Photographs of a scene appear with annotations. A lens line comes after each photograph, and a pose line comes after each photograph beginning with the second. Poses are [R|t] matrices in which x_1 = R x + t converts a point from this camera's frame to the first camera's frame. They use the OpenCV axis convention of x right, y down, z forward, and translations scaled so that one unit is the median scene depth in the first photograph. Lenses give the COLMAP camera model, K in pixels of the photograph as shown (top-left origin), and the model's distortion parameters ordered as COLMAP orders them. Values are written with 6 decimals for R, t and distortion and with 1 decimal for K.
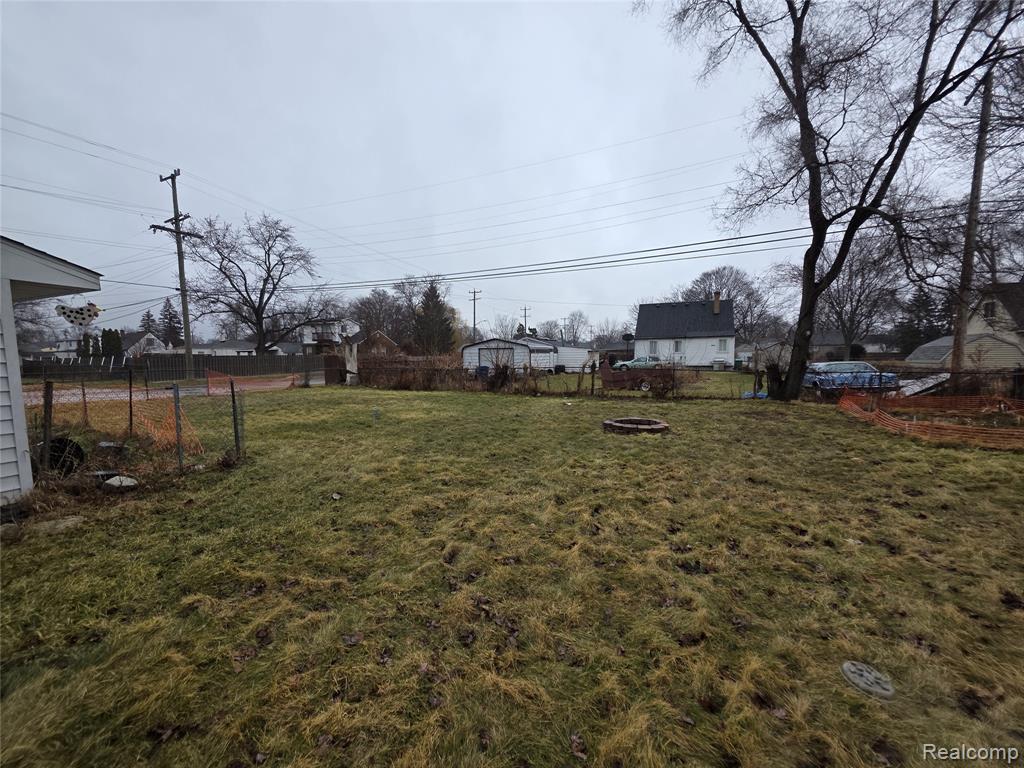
lens RADIAL K [[409.4, 0, 511.2], [0, 409.4, 389.3], [0, 0, 1]] dist [0.000685, 0.000186]
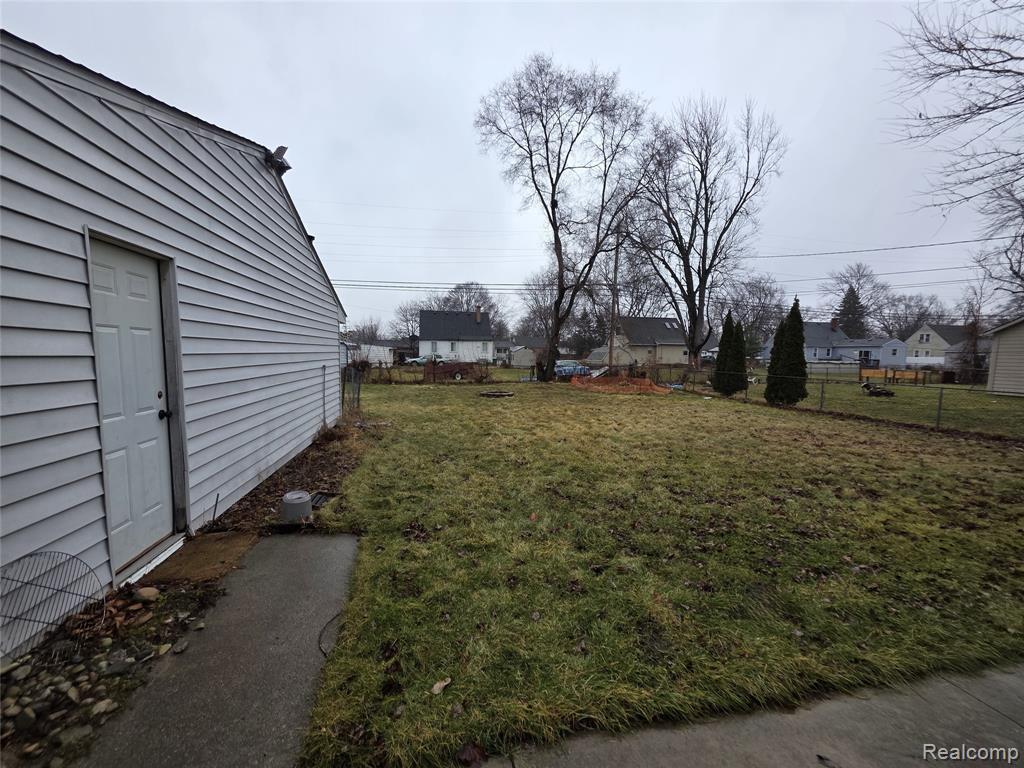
lens RADIAL K [[409.4, 0, 511.2], [0, 409.4, 389.3], [0, 0, 1]] dist [0.000685, 0.000186]
pose [[0.819165, -0.032166, 0.572656, -0.181752], [0.027530, 0.999480, 0.016761, 0.010175], [-0.572897, 0.002035, 0.819625, -0.142577]]
